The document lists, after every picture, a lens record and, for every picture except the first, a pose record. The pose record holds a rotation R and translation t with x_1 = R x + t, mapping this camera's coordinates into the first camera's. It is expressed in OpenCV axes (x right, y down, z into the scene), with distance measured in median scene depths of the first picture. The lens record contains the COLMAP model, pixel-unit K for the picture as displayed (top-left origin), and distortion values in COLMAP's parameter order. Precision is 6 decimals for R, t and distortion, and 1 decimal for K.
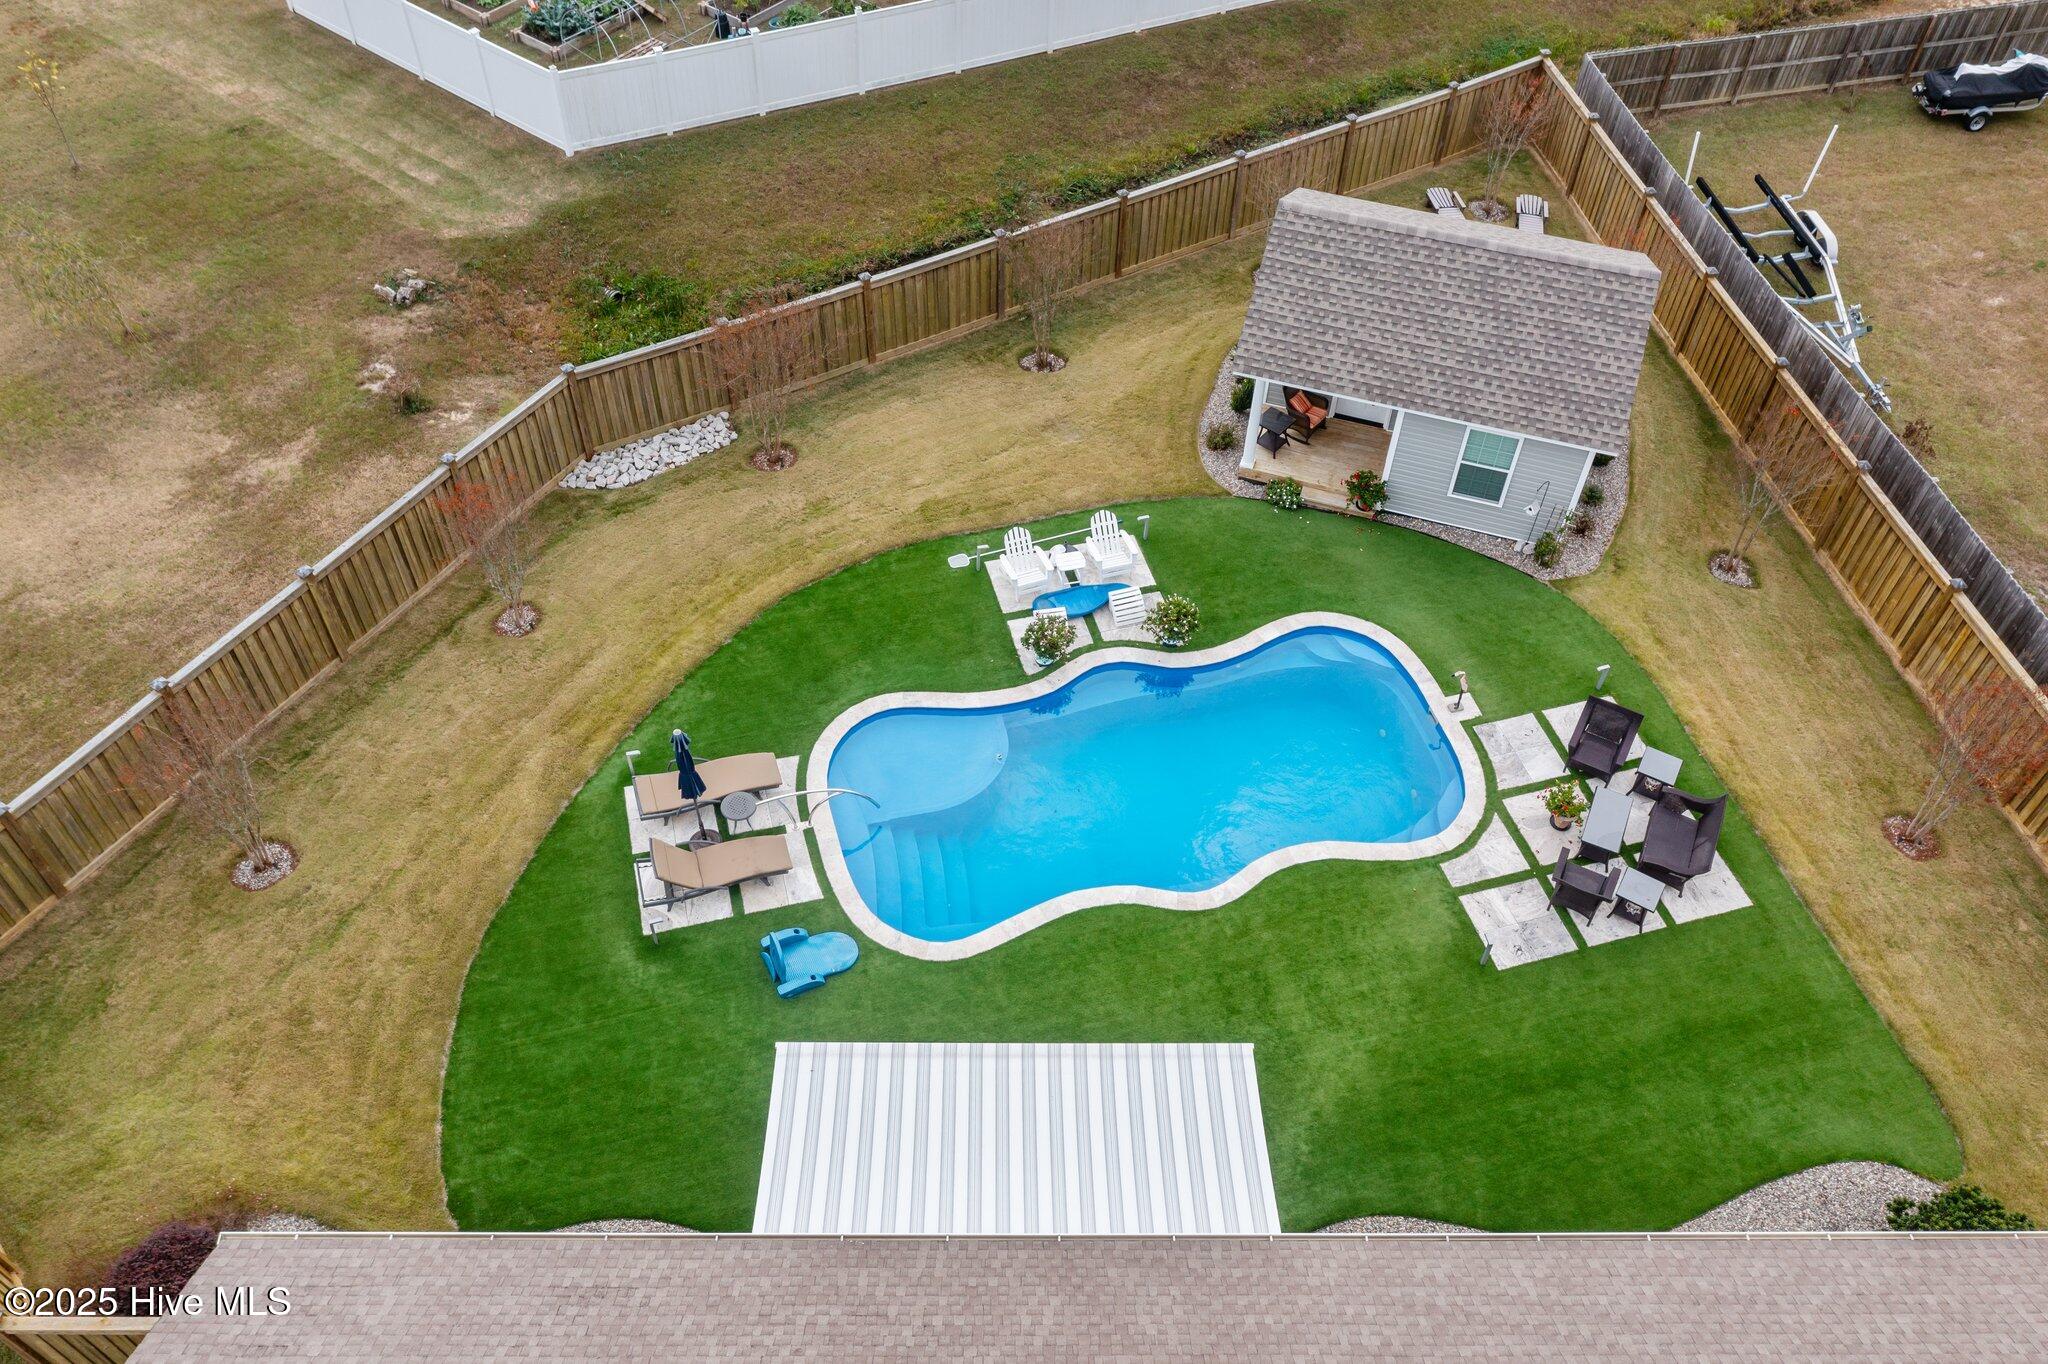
lens RADIAL K [[1608.8, 0, 1017.5], [0, 1608.8, 698.2], [0, 0, 1]] dist [-0.002340, 0.003470]
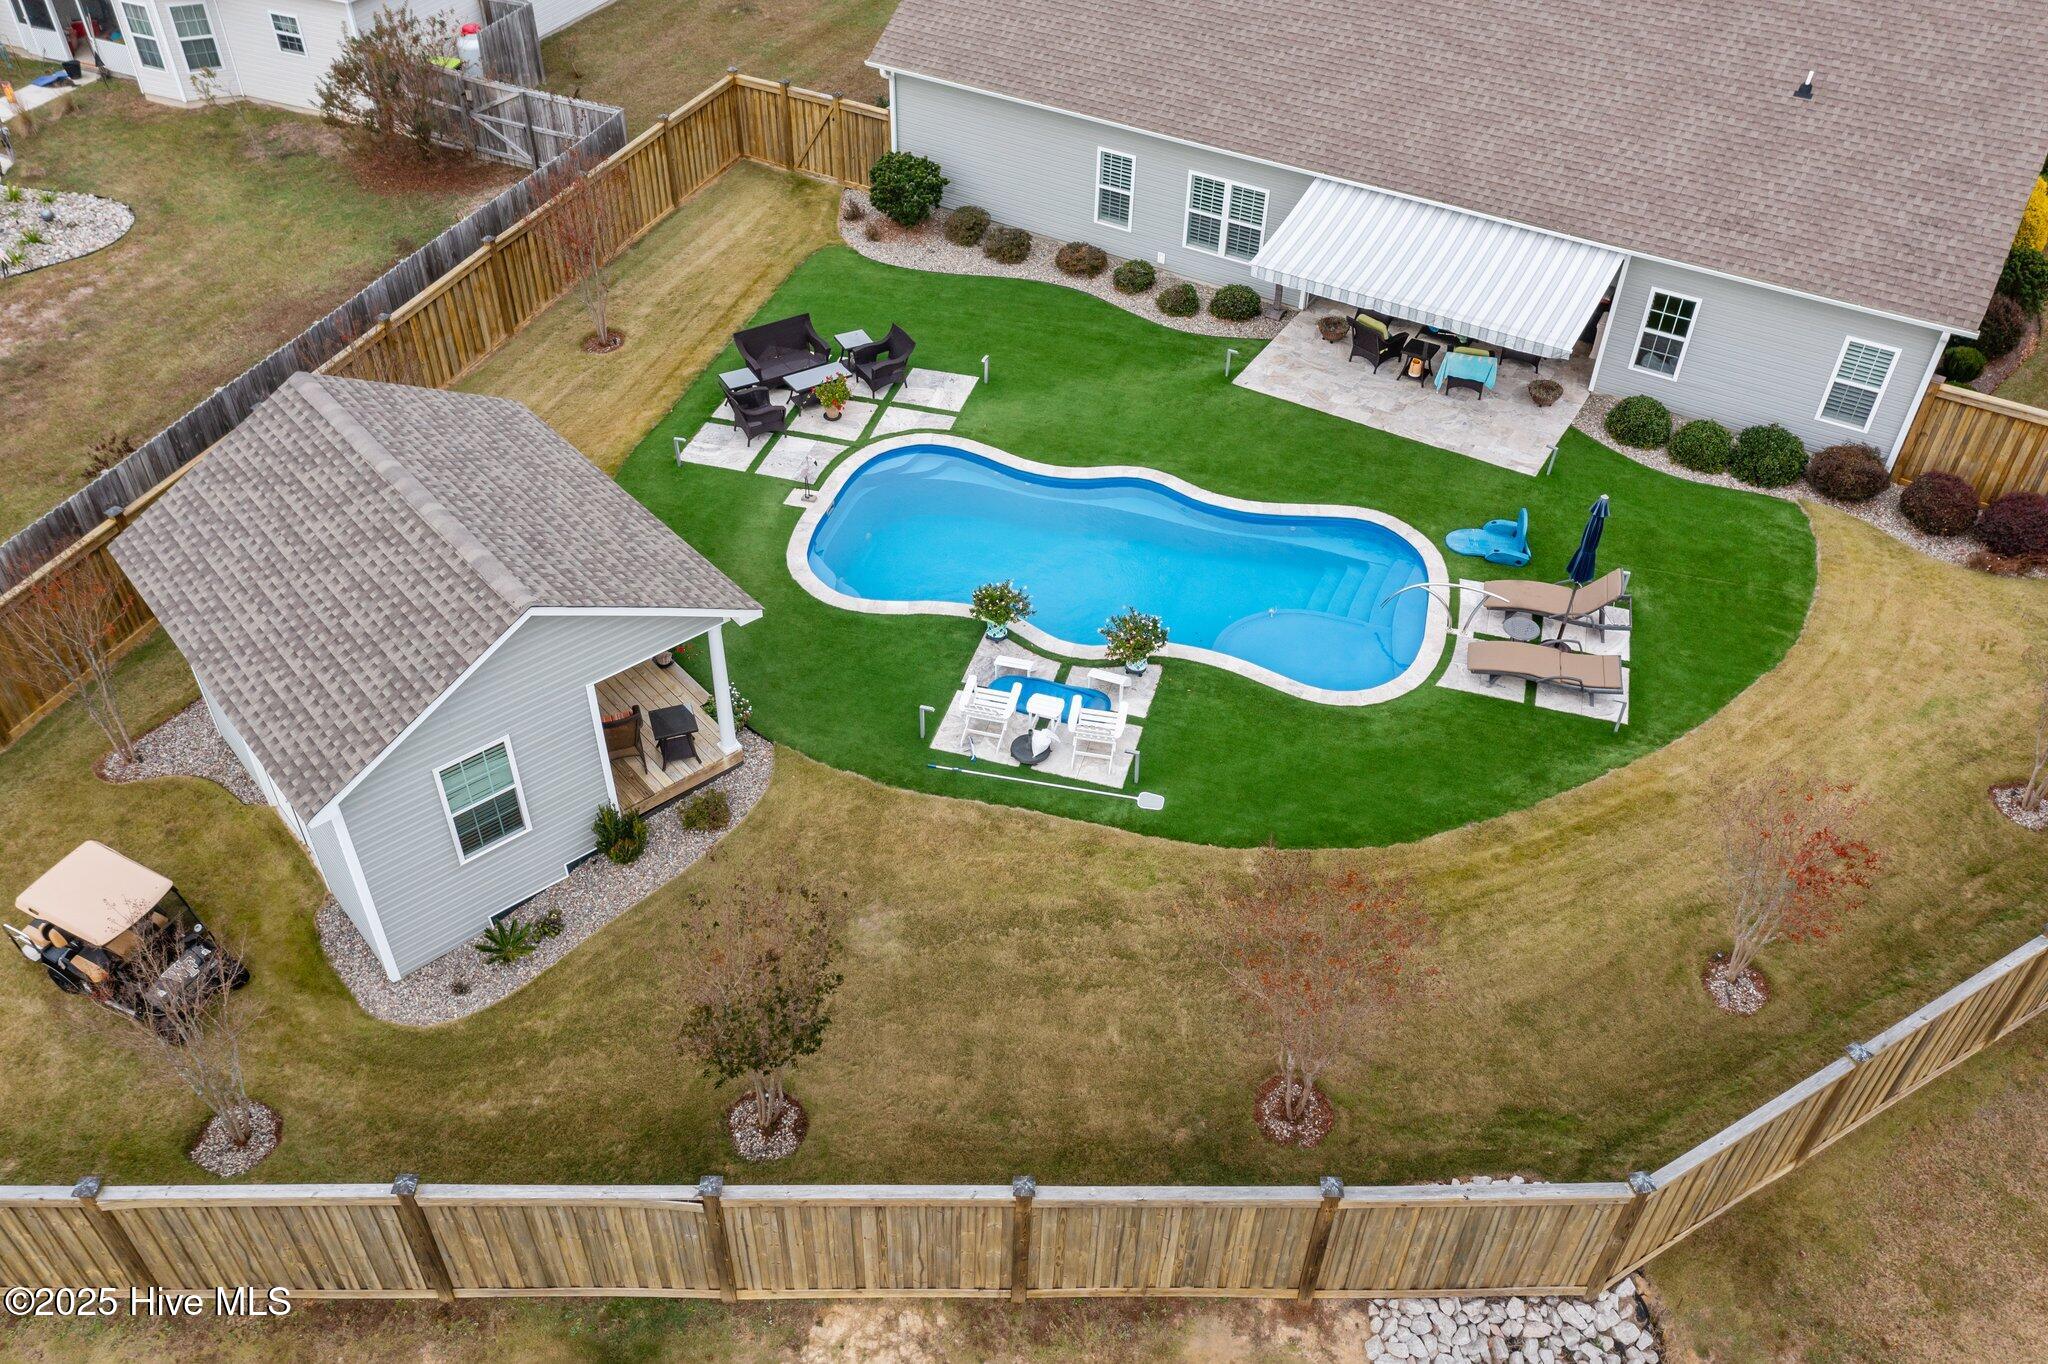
lens RADIAL K [[1638.8, 0, 1022.3], [0, 1638.8, 666.6], [0, 0, 1]] dist [-0.002362, 0.010665]
pose [[-0.853336, -0.363826, 0.373428, -0.265474], [0.373665, 0.072703, 0.924710, -0.877969], [-0.363584, 0.928625, 0.073909, 0.947943]]
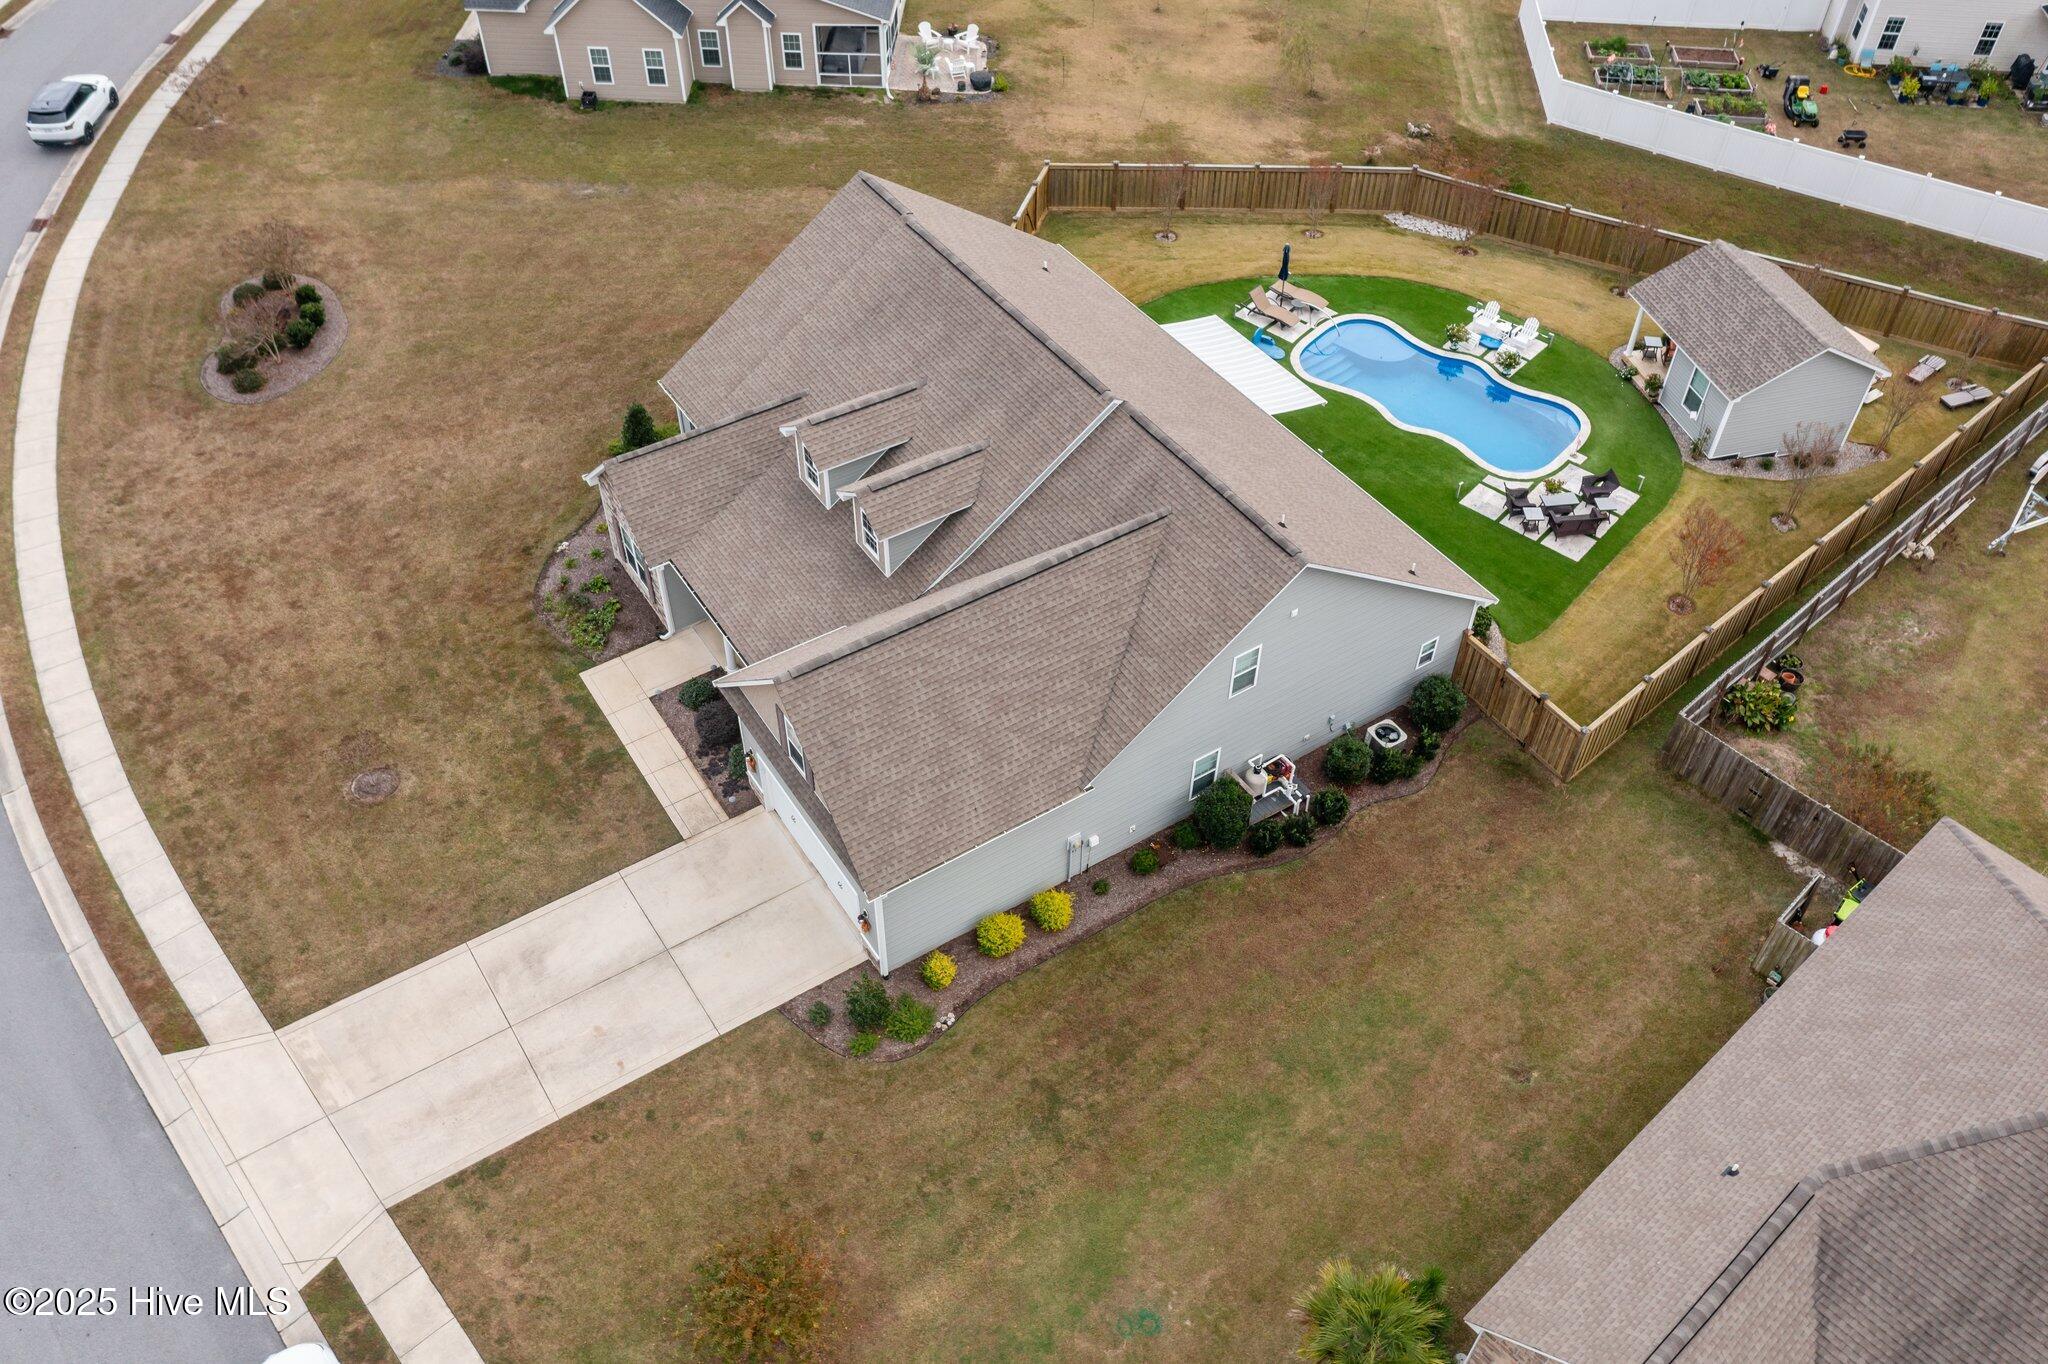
lens RADIAL K [[1610.0, 0, 1018.0], [0, 1610.0, 680.4], [0, 0, 1]] dist [0.000350, -0.001382]
pose [[0.536607, 0.597502, -0.595856, 1.242935], [-0.641497, 0.747604, 0.171960, 0.309875], [0.548211, 0.289965, 0.784465, -0.872033]]
